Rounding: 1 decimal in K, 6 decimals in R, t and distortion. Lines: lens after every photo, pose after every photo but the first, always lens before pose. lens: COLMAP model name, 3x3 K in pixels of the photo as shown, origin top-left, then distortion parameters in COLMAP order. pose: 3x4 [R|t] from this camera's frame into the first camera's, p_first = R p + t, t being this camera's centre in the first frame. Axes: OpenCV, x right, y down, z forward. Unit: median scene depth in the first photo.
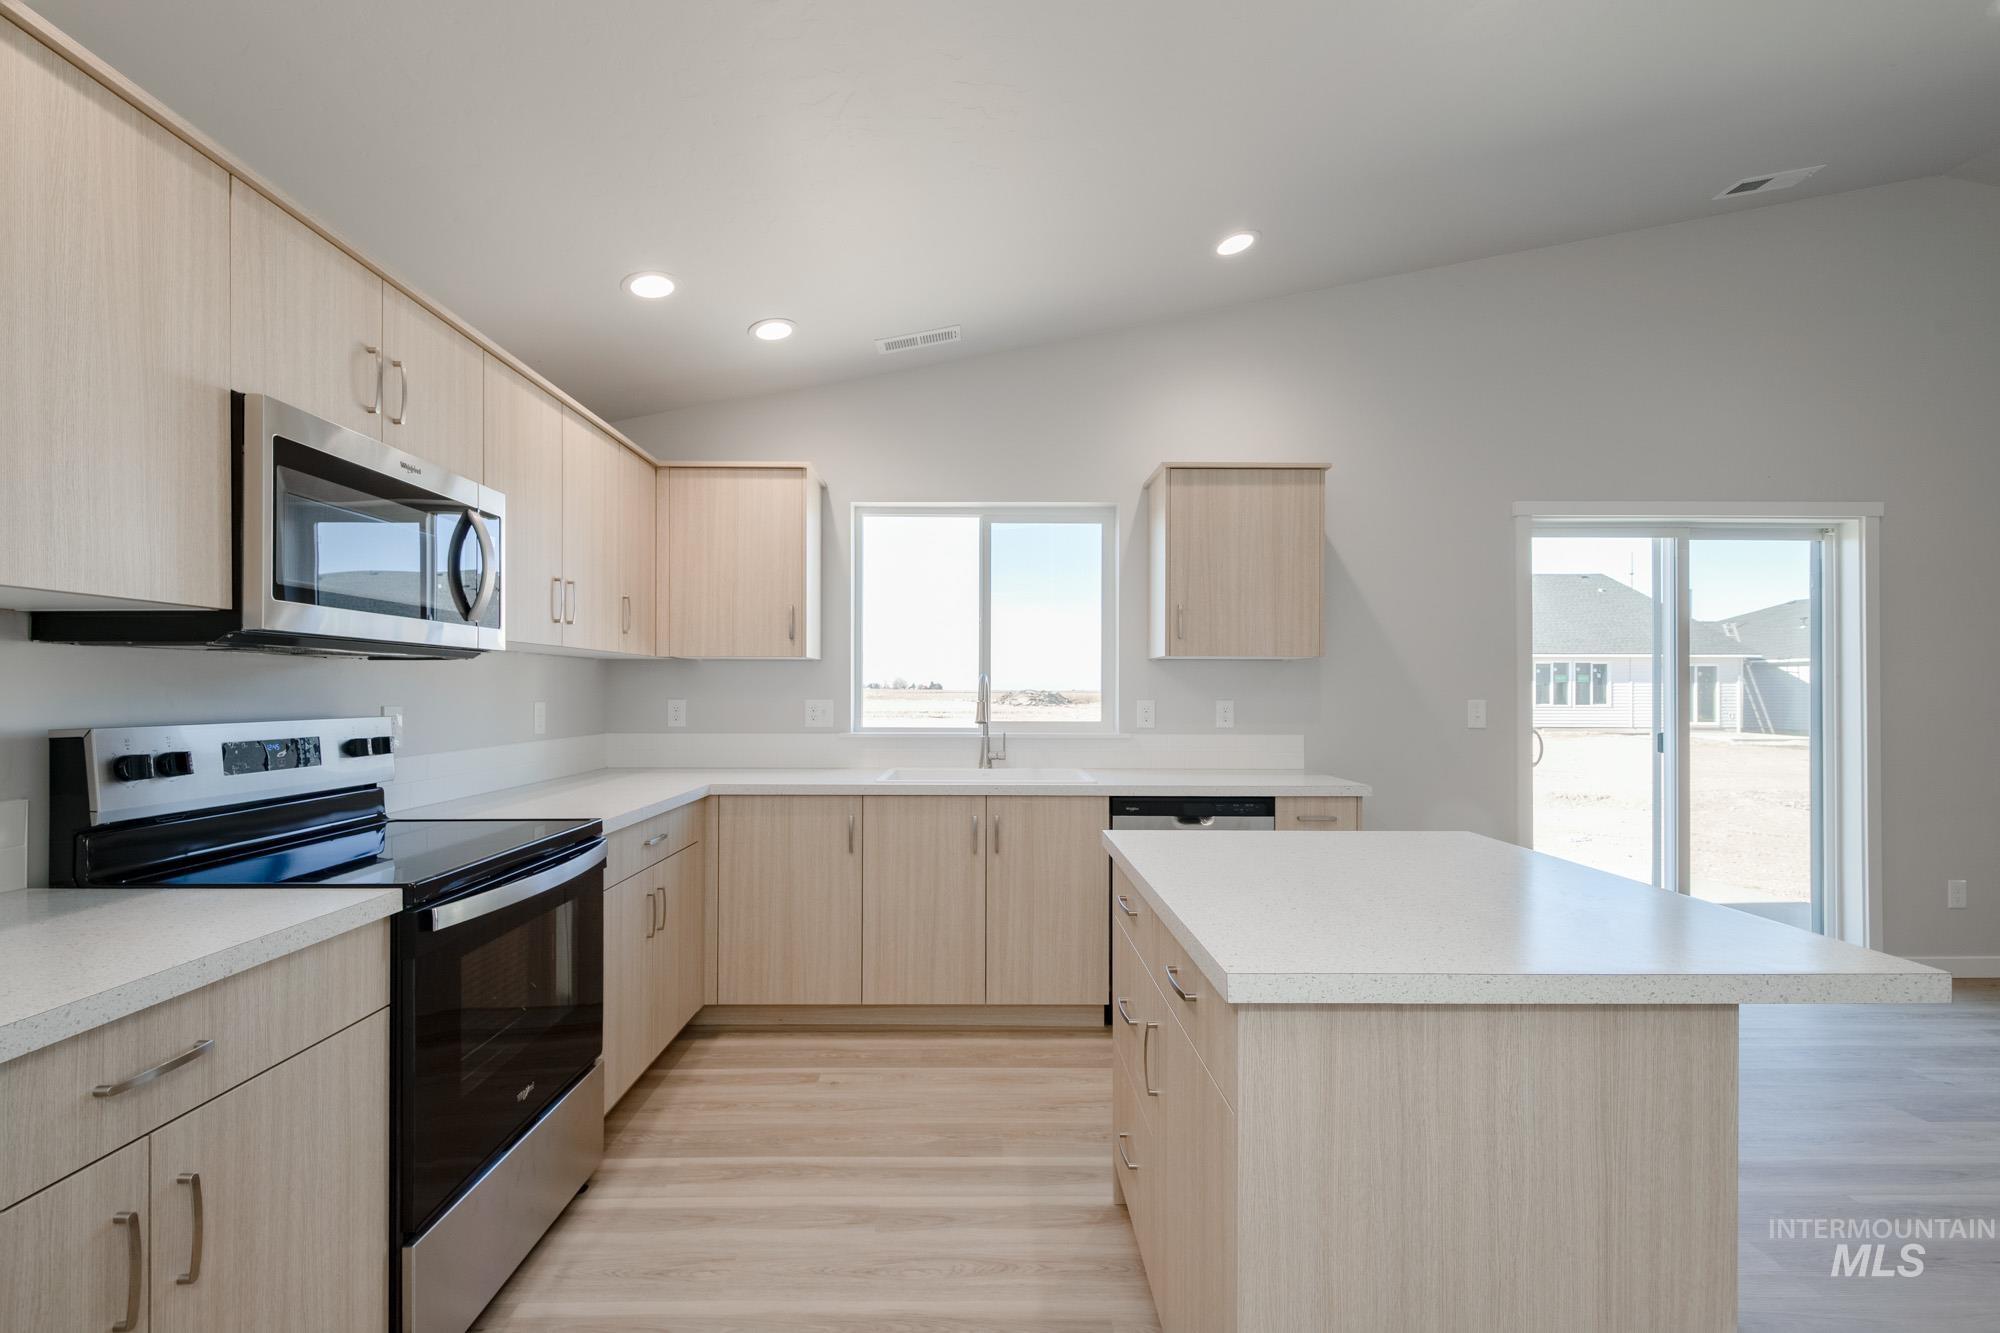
lens RADIAL K [[854.3, 0, 976.9], [0, 854.3, 687.3], [0, 0, 1]] dist [0.005717, -0.000324]
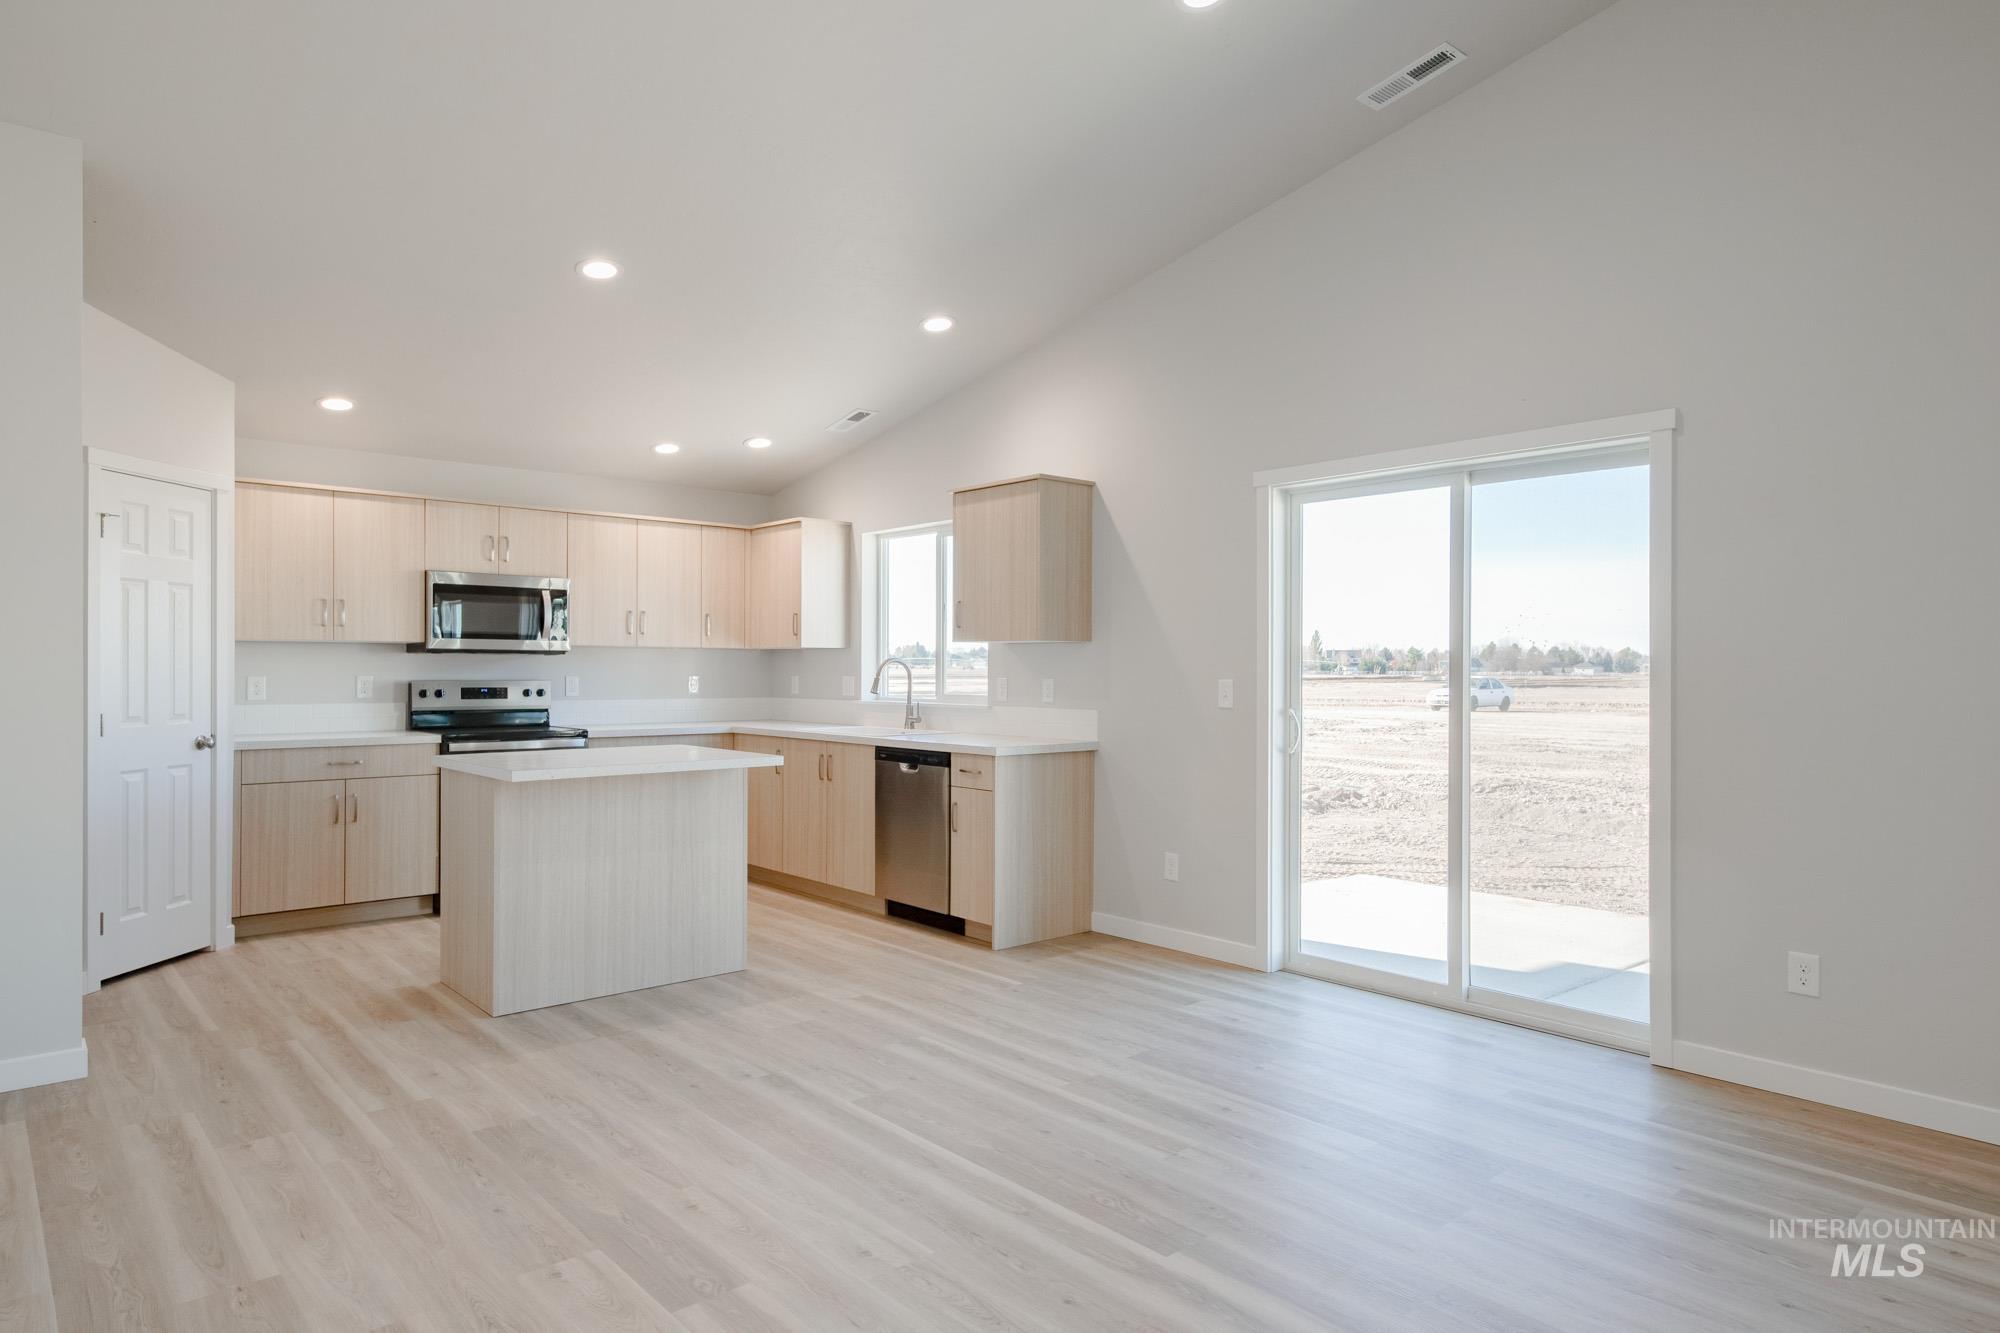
lens RADIAL K [[1180.2, 0, 994.4], [0, 1180.2, 669.8], [0, 0, 1]] dist [0.011231, -0.001061]
pose [[0.650251, 0.000370, -0.759719, 1.728351], [0.000210, 1.000000, 0.000667, 0.003215], [0.759719, -0.000594, 0.650251, -0.097460]]
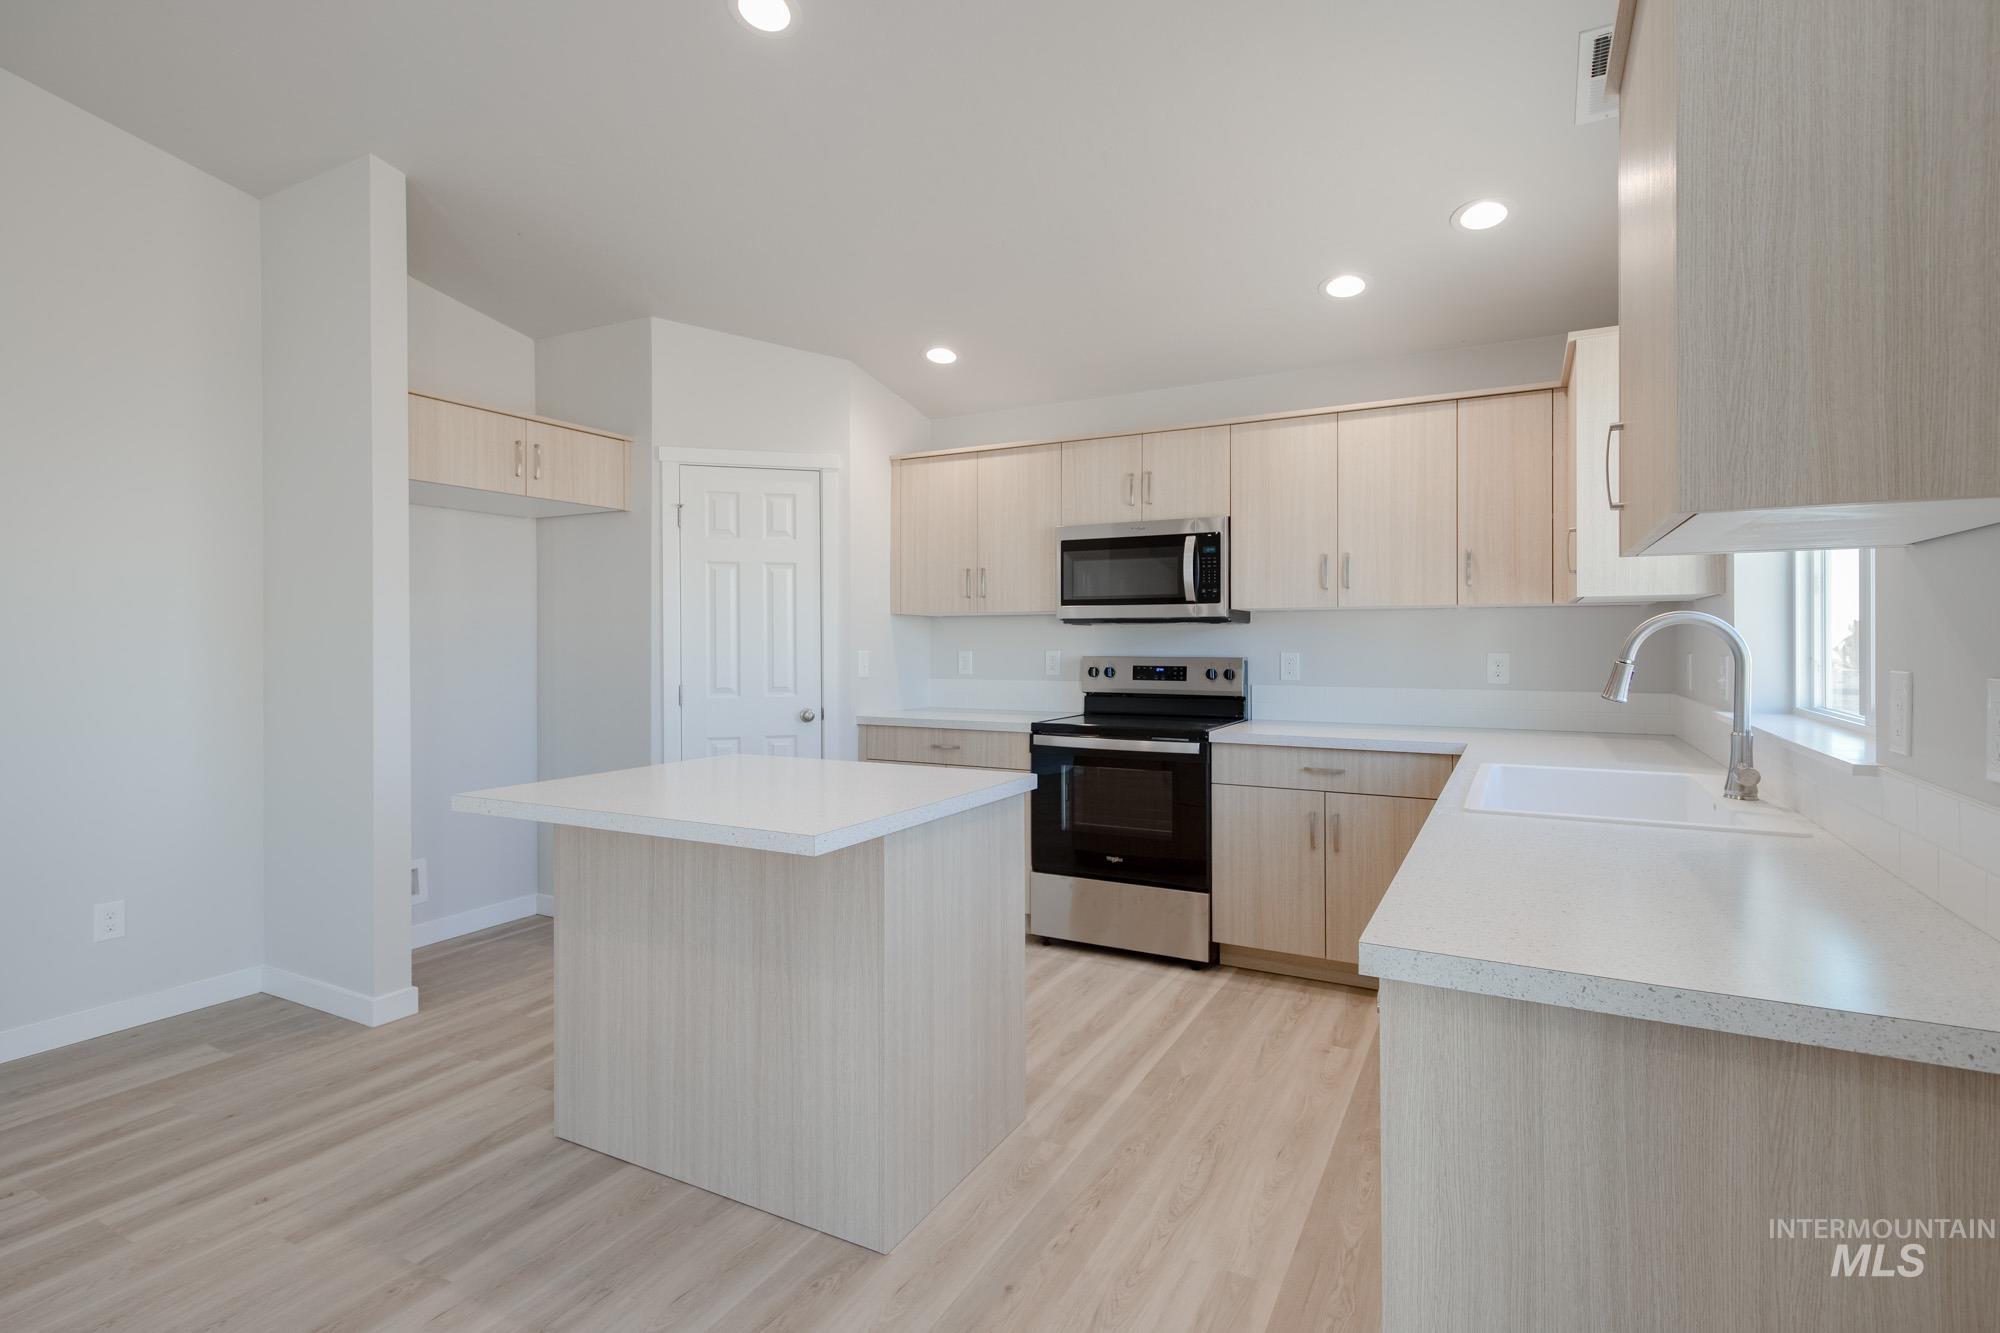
lens RADIAL K [[957.4, 0, 997.2], [0, 957.4, 645.2], [0, 0, 1]] dist [0.009991, -0.000608]
pose [[-0.481688, 0.001341, -0.876342, 0.830300], [0.002998, 0.999995, -0.000117, 0.005669], [0.876338, -0.002684, -0.481690, 1.043820]]
